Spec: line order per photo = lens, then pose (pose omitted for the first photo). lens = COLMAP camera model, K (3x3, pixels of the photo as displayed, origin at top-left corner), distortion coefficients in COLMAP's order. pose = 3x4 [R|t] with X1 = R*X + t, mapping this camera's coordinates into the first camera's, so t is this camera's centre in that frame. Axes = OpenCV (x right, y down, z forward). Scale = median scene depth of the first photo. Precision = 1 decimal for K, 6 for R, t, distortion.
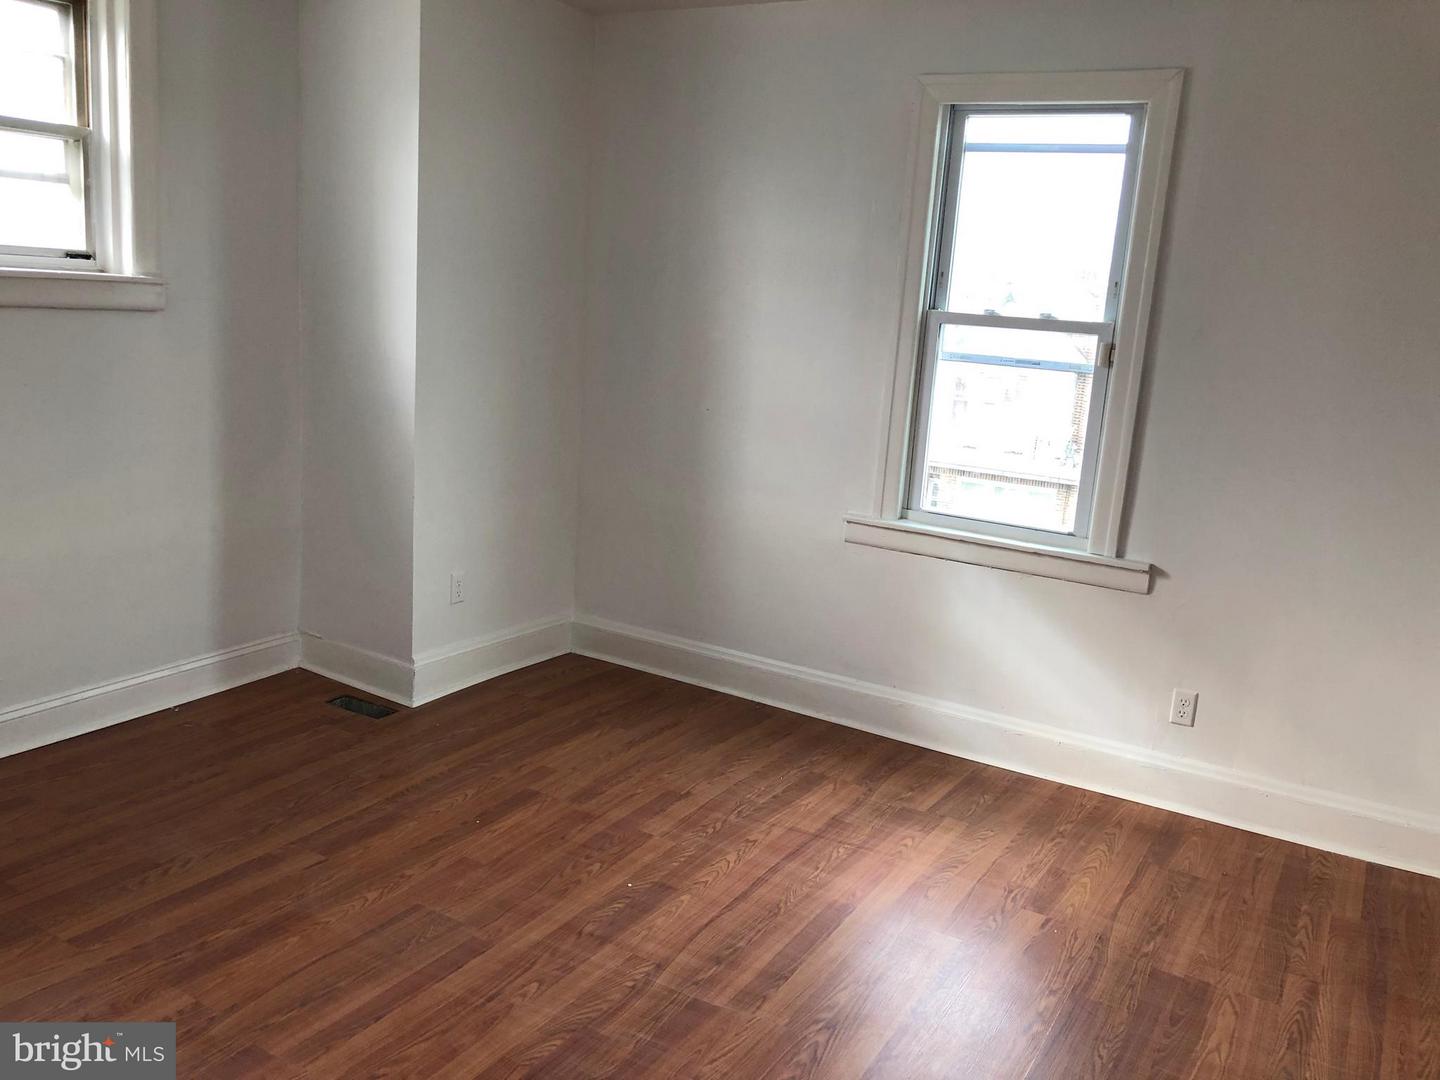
lens RADIAL K [[1169.0, 0, 719.3], [0, 1169.0, 539.2], [0, 0, 1]] dist [0.014338, 0.001325]
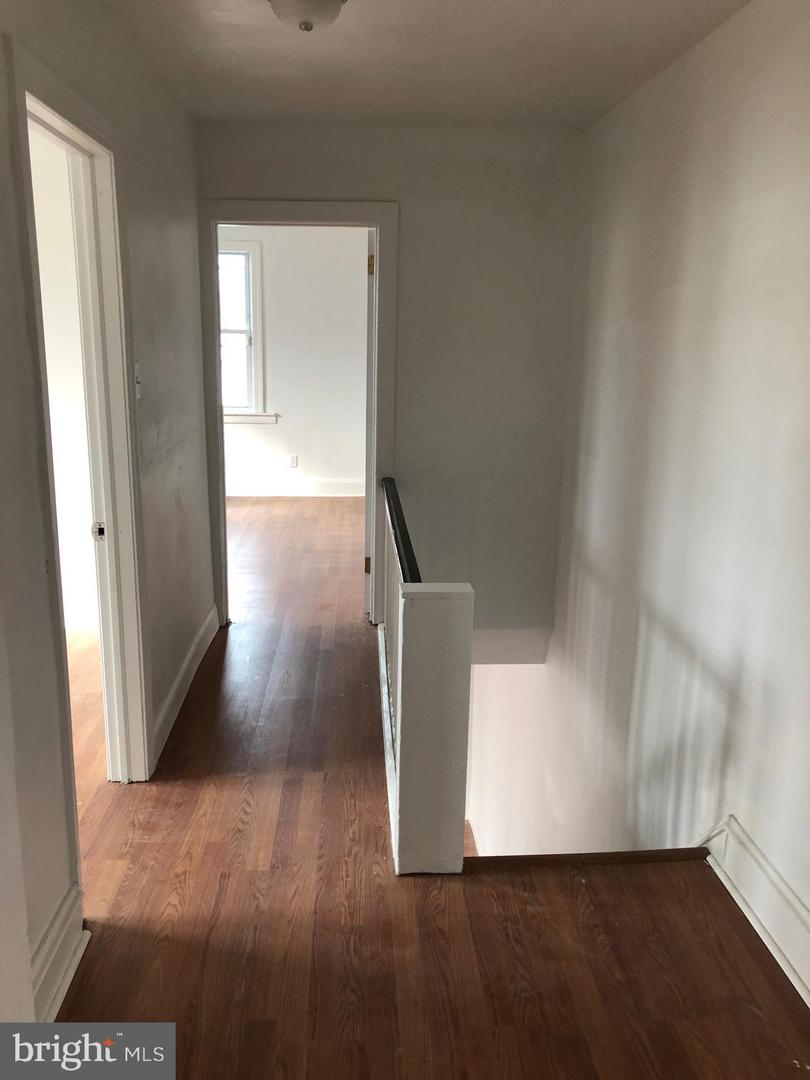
lens RADIAL K [[876.7, 0, 404.3], [0, 876.7, 539.5], [0, 0, 1]] dist [0.014338, 0.001325]
pose [[0.832825, -0.174021, 0.525470, -0.561538], [0.142311, 0.984701, 0.100555, 0.156737], [-0.534930, -0.008964, 0.844849, -1.008399]]
